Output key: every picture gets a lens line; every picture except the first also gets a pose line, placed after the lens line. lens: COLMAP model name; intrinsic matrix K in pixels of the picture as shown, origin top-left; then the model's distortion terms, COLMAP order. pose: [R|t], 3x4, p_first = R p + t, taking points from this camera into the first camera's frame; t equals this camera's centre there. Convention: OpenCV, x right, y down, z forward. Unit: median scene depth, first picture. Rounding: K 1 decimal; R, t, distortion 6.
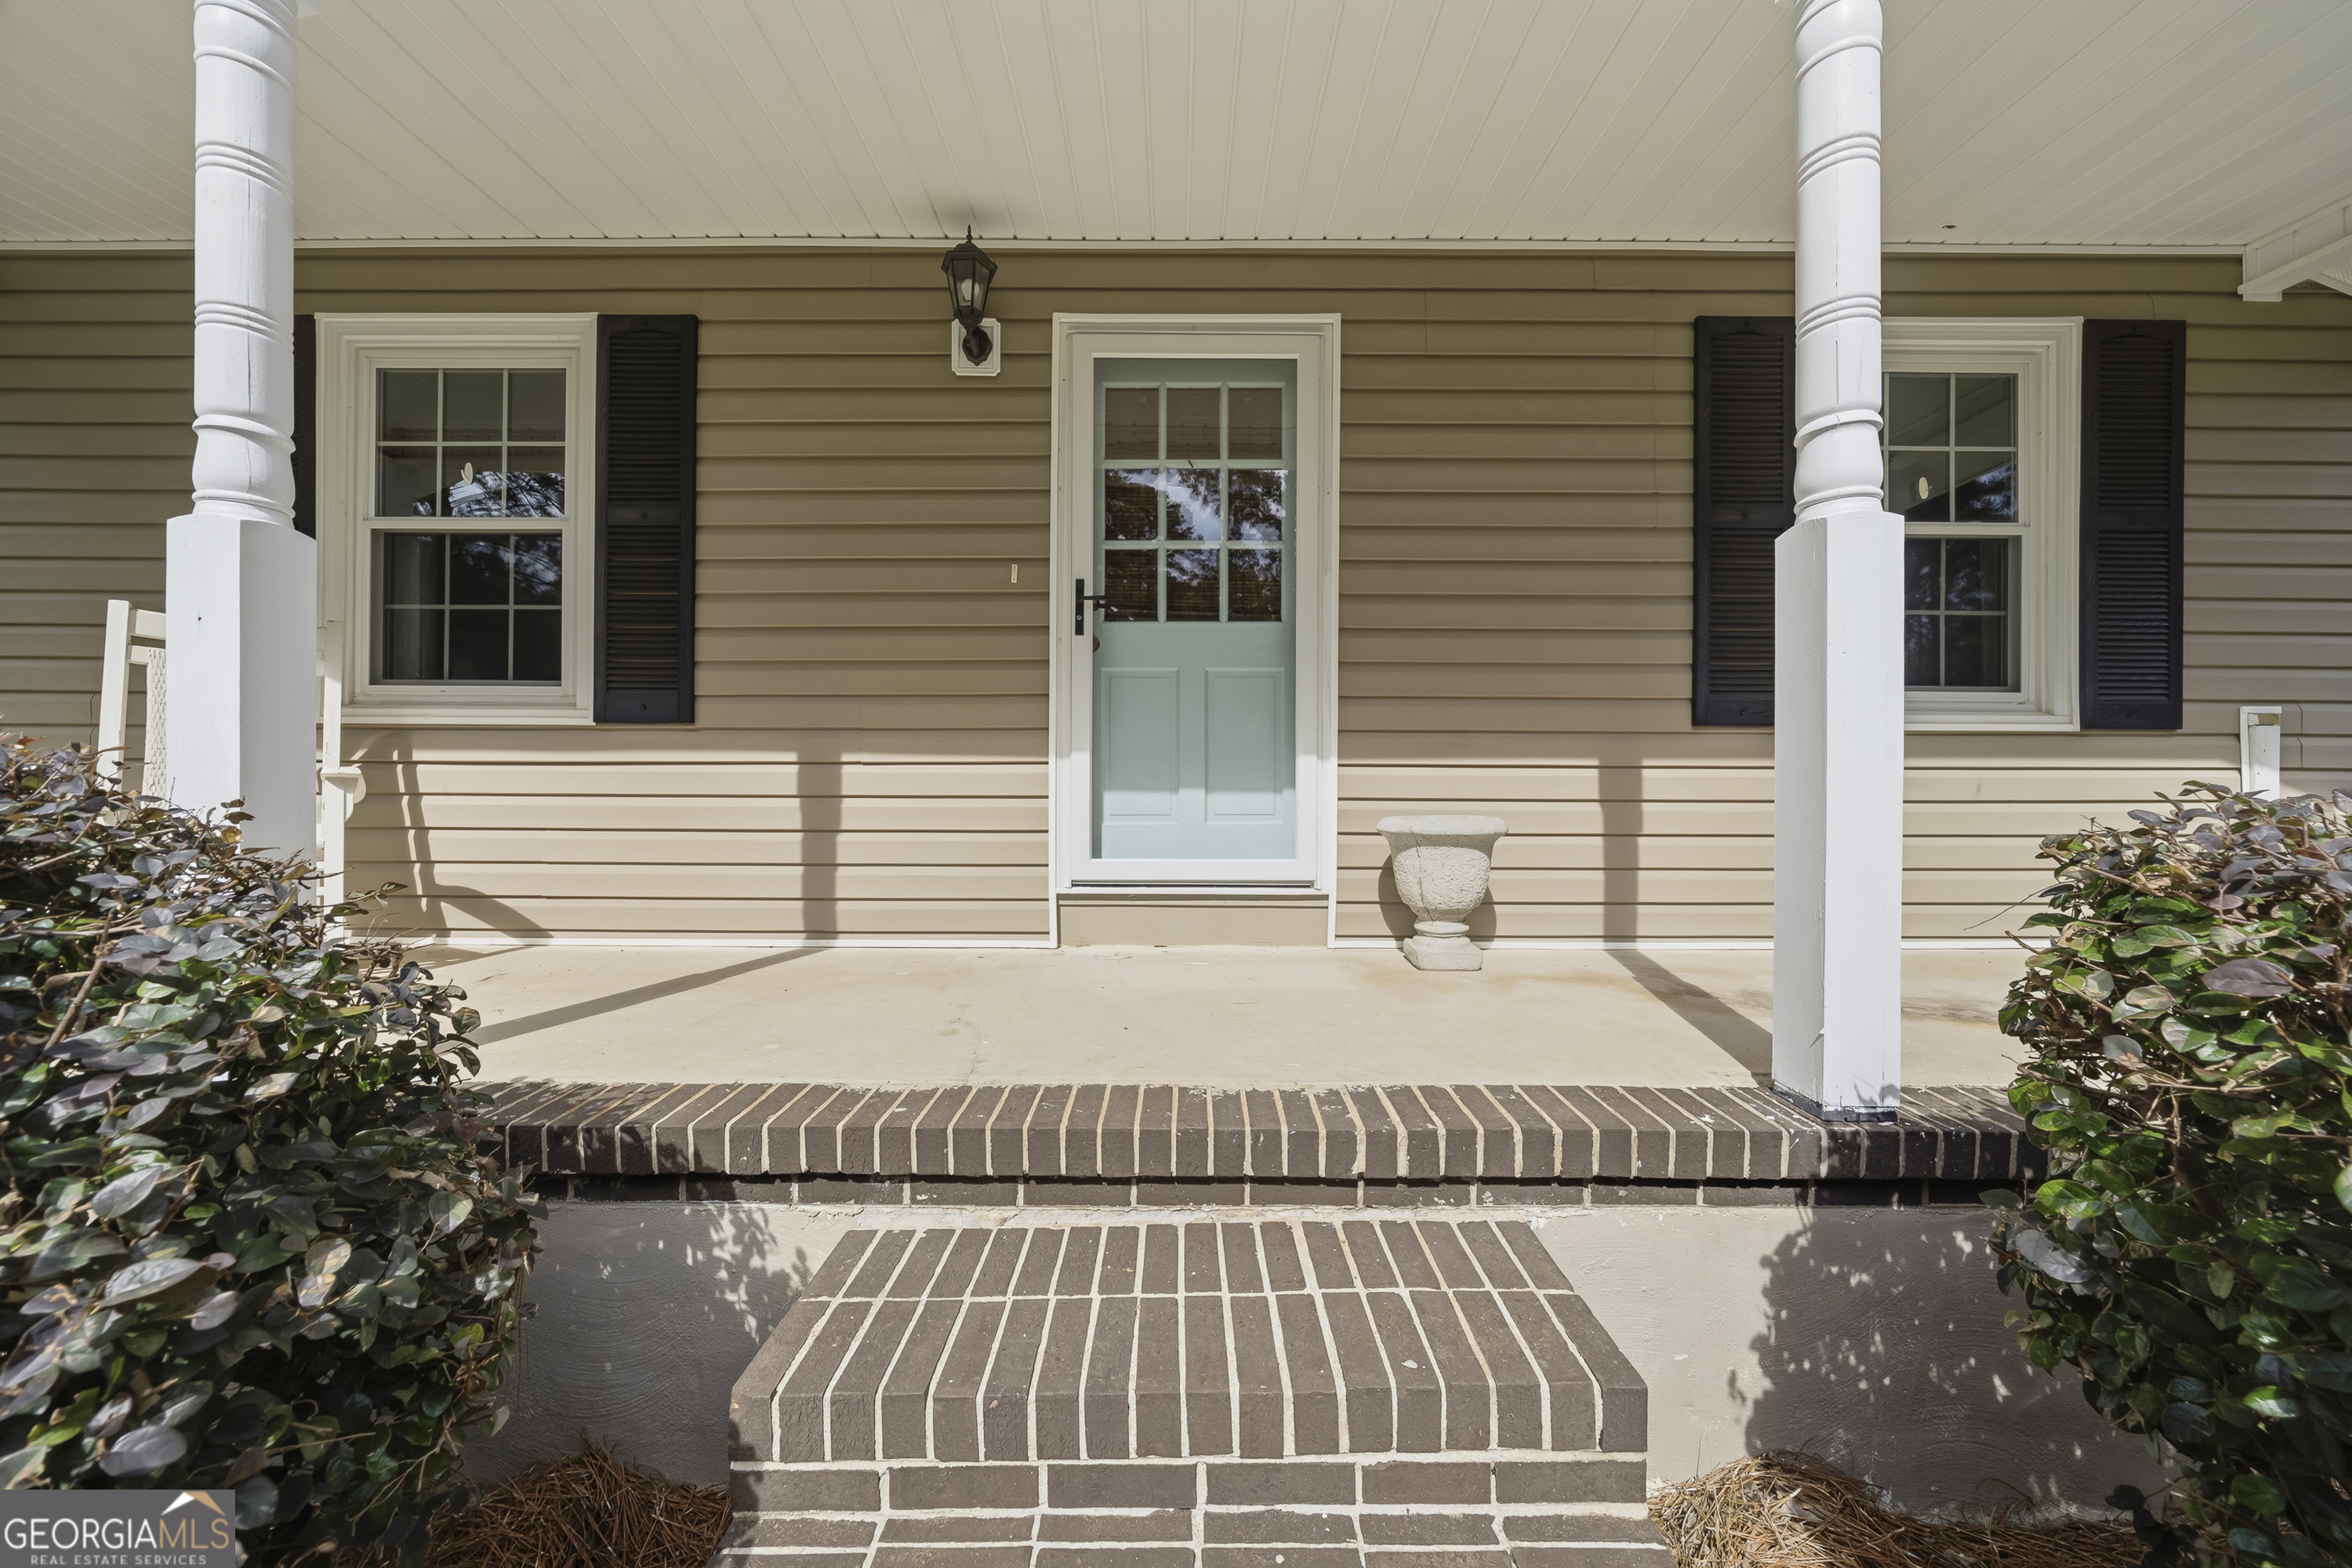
lens RADIAL K [[820.4, 0, 1168.5], [0, 820.4, 785.3], [0, 0, 1]] dist [-0.004464, 0.000409]
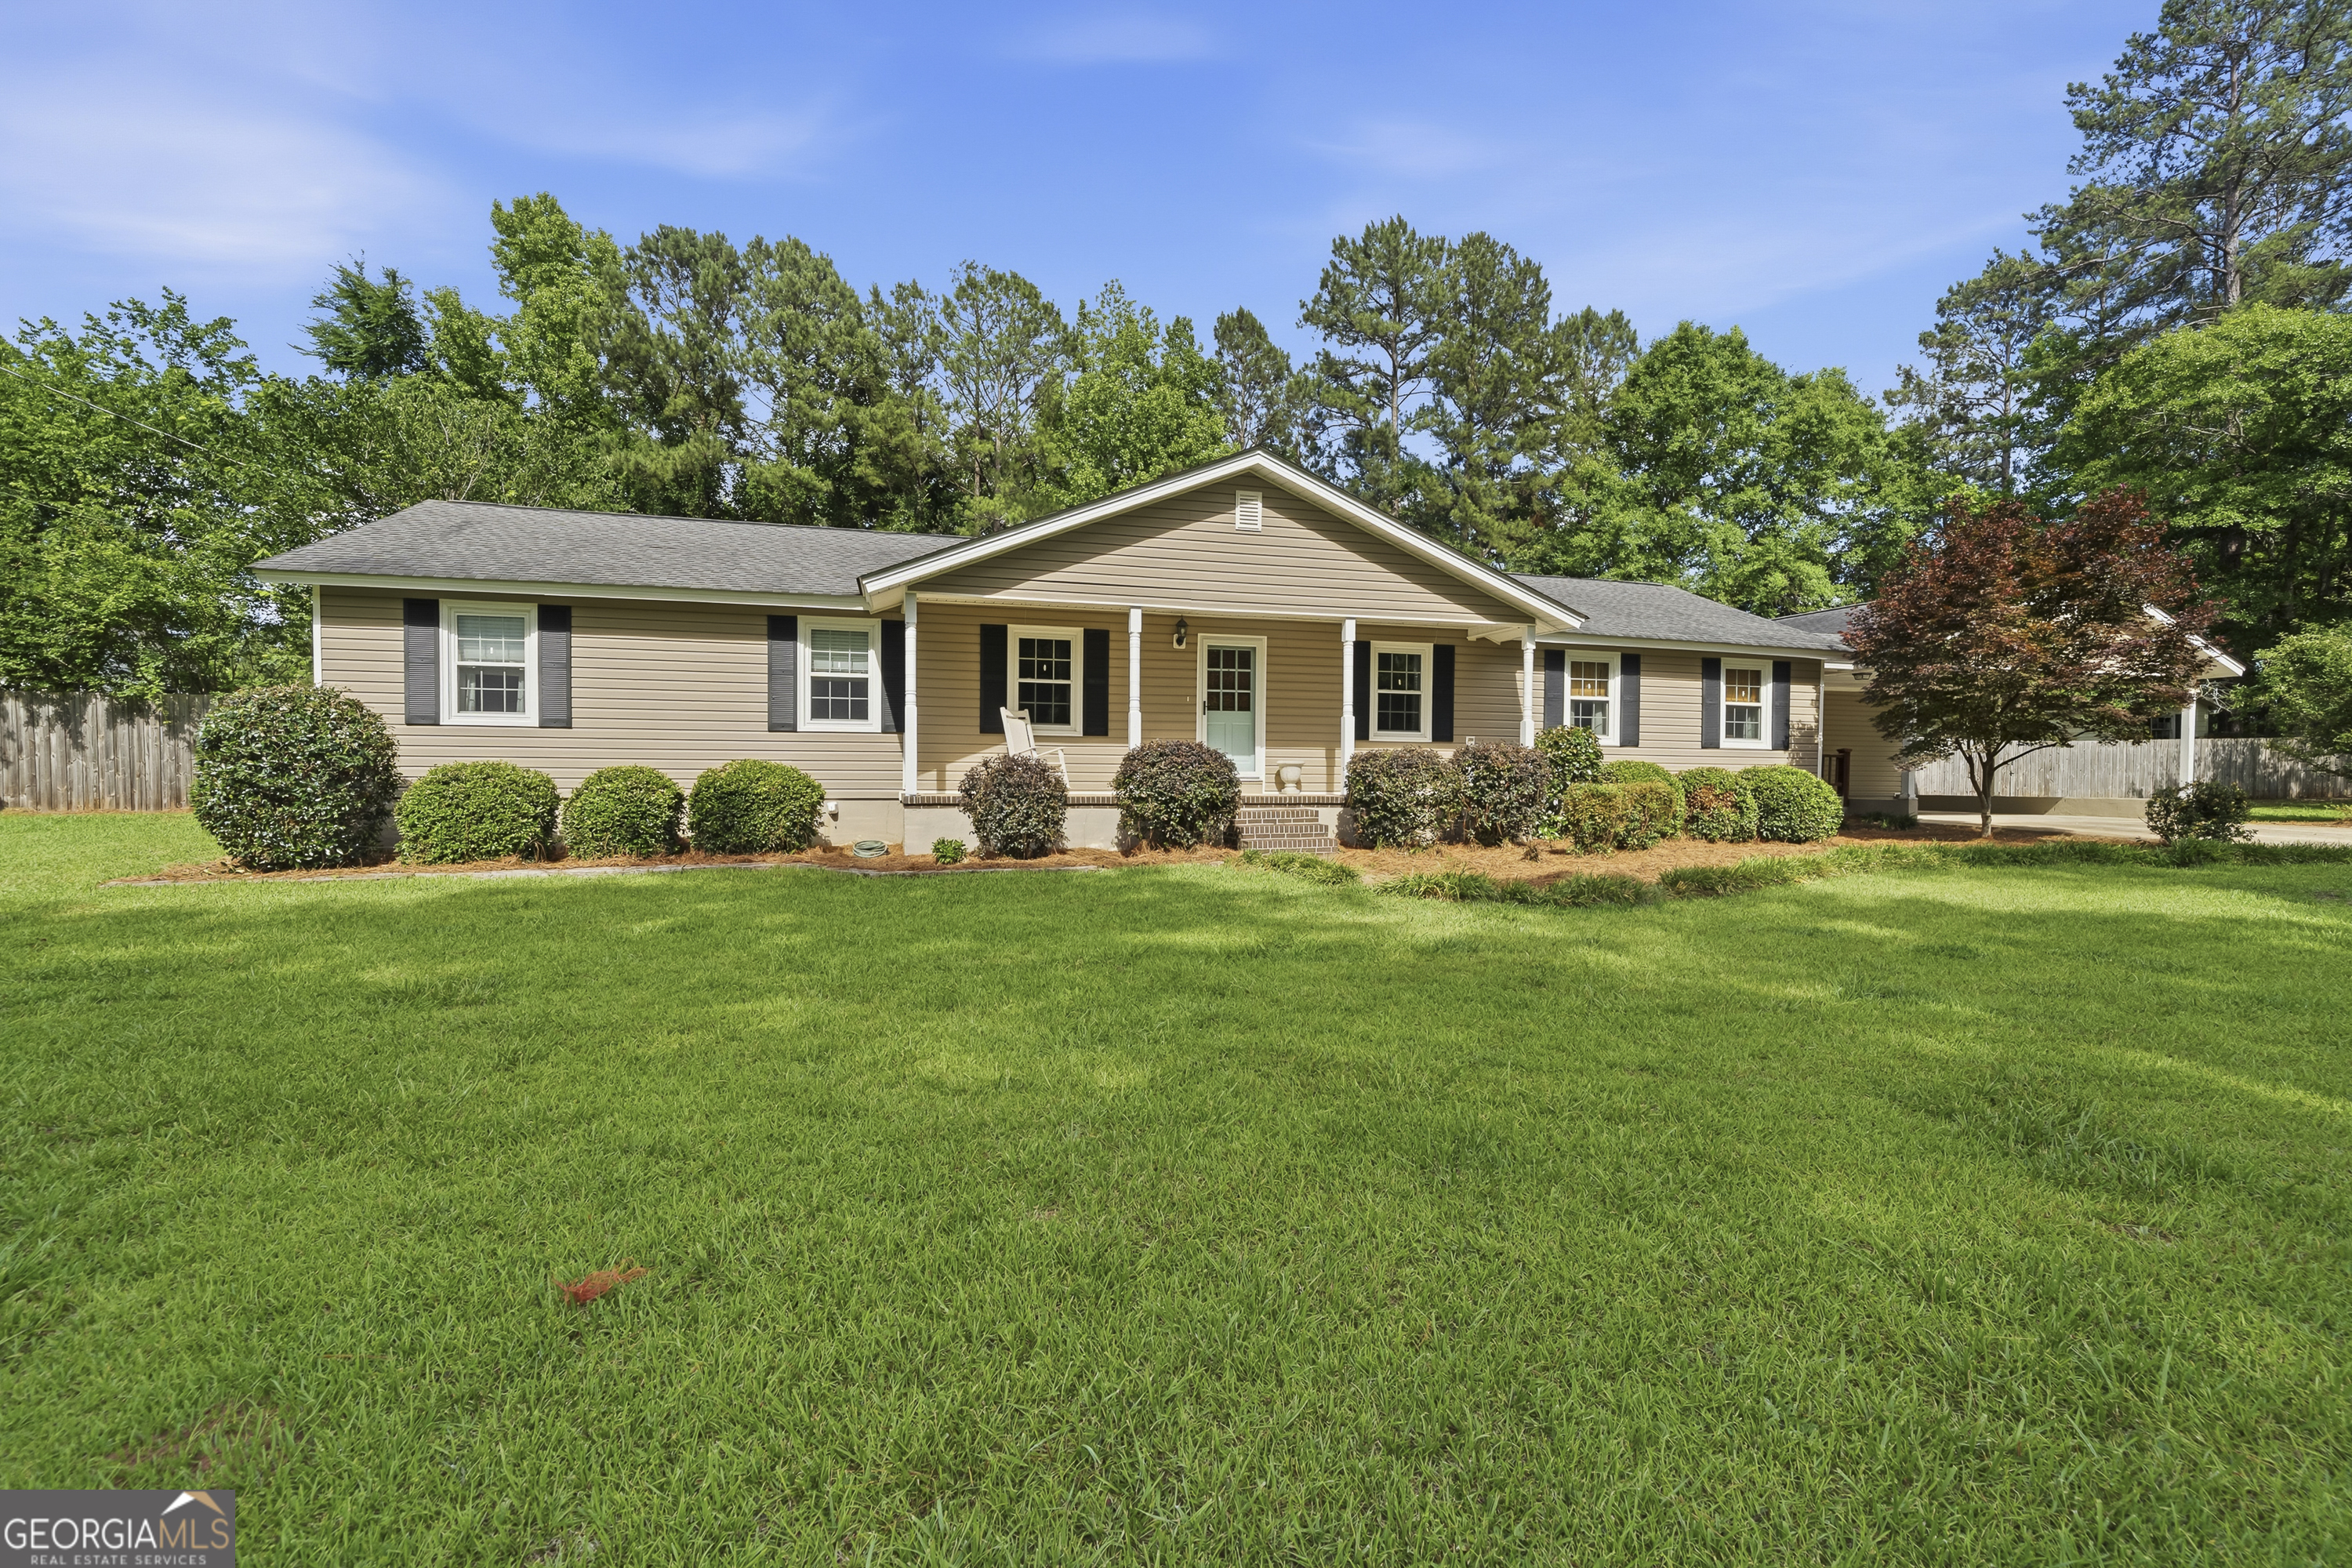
lens RADIAL K [[1035.9, 0, 1179.9], [0, 1035.9, 784.8], [0, 0, 1]] dist [0.002872, 0.000168]
pose [[0.961753, -0.000677, 0.273917, -1.584002], [-0.005742, 0.999727, 0.022631, 0.041194], [-0.273857, -0.023339, 0.961487, -3.761281]]
